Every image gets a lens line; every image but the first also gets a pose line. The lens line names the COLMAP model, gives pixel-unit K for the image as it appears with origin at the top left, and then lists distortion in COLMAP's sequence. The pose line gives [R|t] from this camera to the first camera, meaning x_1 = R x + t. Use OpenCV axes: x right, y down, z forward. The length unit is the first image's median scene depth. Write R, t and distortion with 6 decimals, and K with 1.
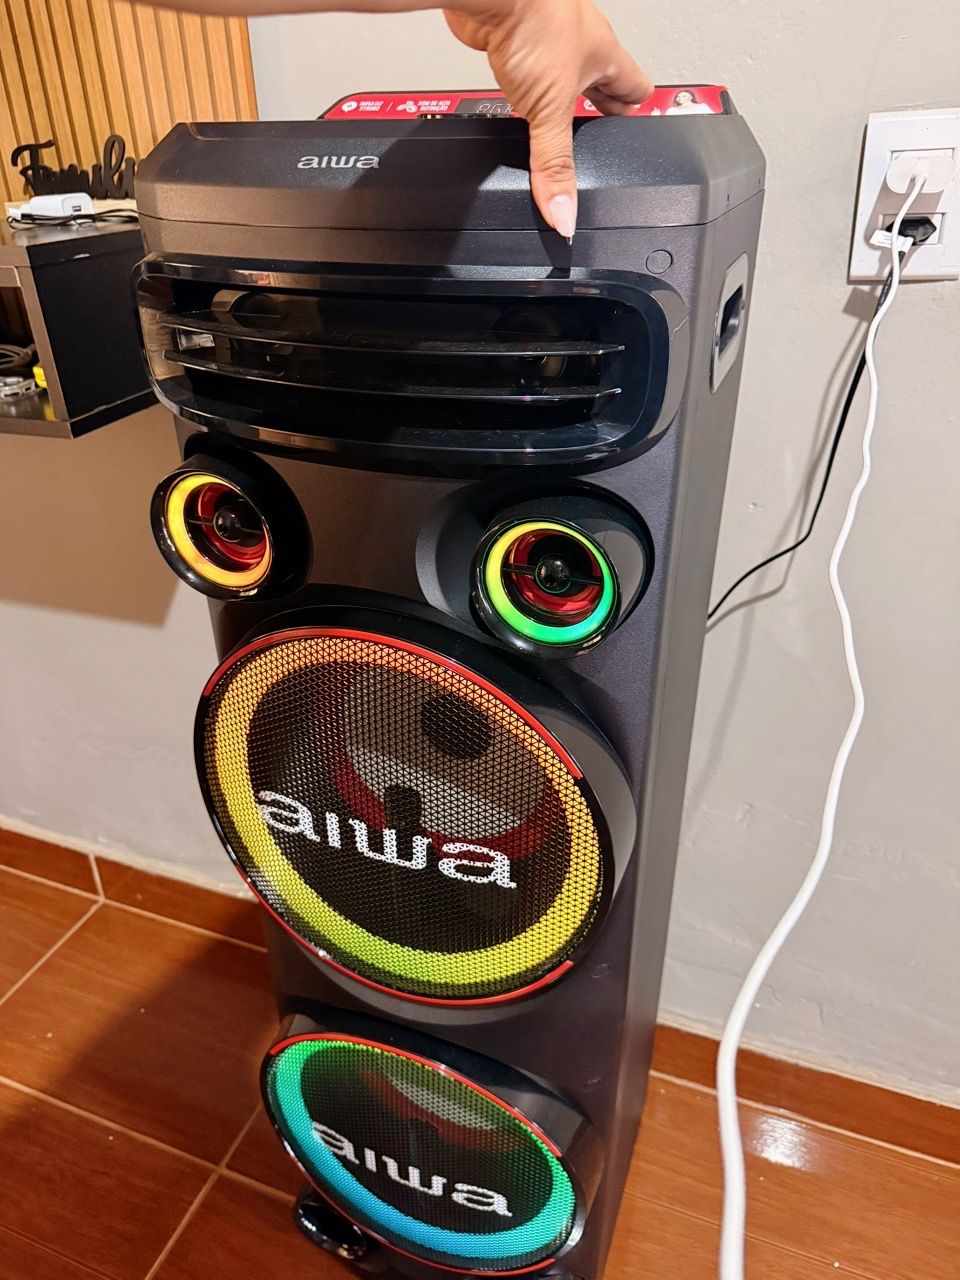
lens RADIAL K [[942.7, 0, 486.2], [0, 942.7, 640.0], [0, 0, 1]] dist [-0.030751, 0.002186]
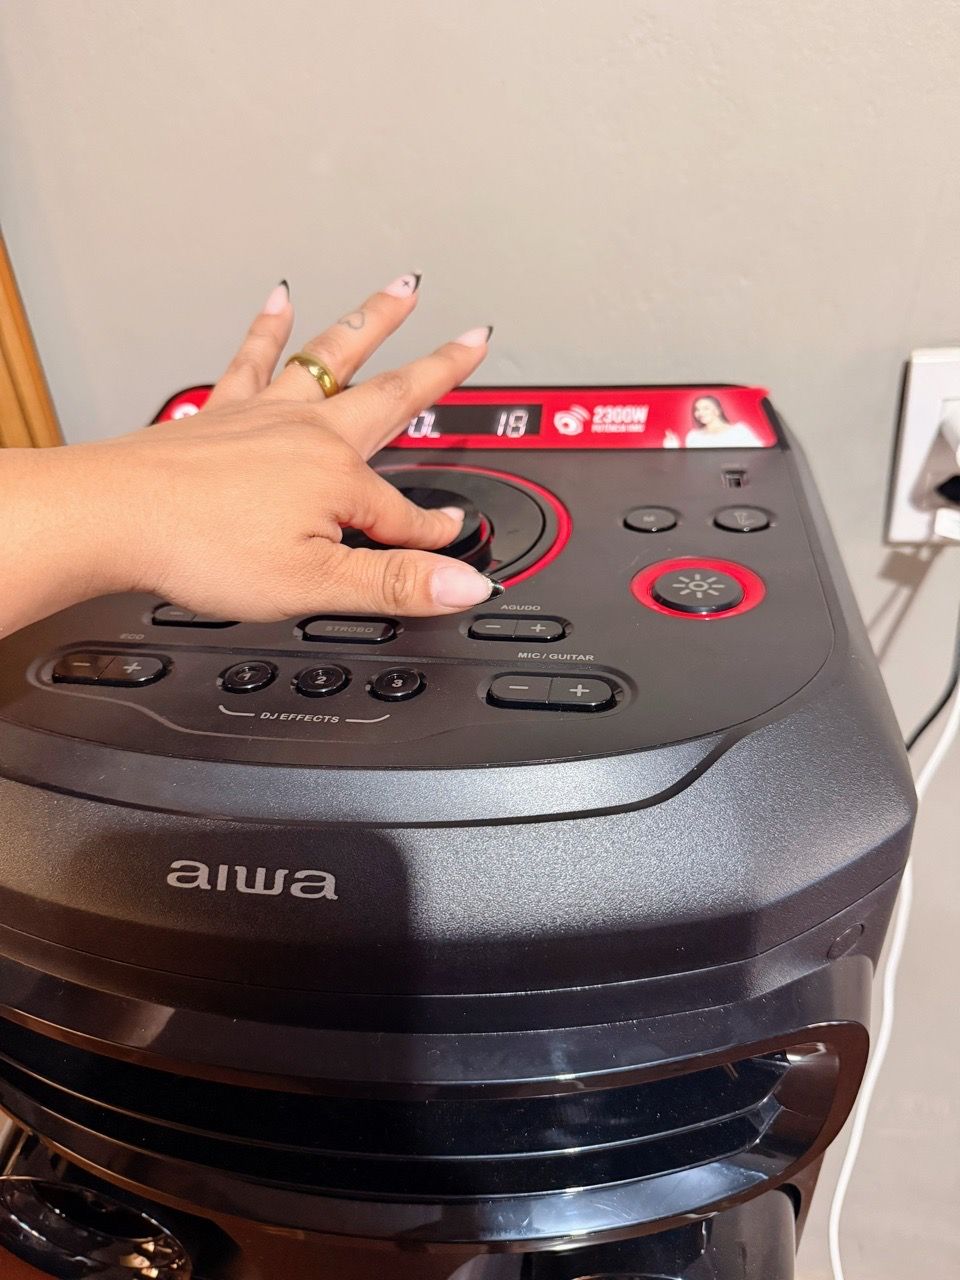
lens RADIAL K [[942.7, 0, 480.3], [0, 942.7, 641.4], [0, 0, 1]] dist [-0.030751, 0.002186]
pose [[0.979783, -0.144420, 0.138446, -0.048944], [0.139027, 0.989129, 0.047919, -0.359975], [-0.143862, -0.027702, 0.989210, 0.267298]]
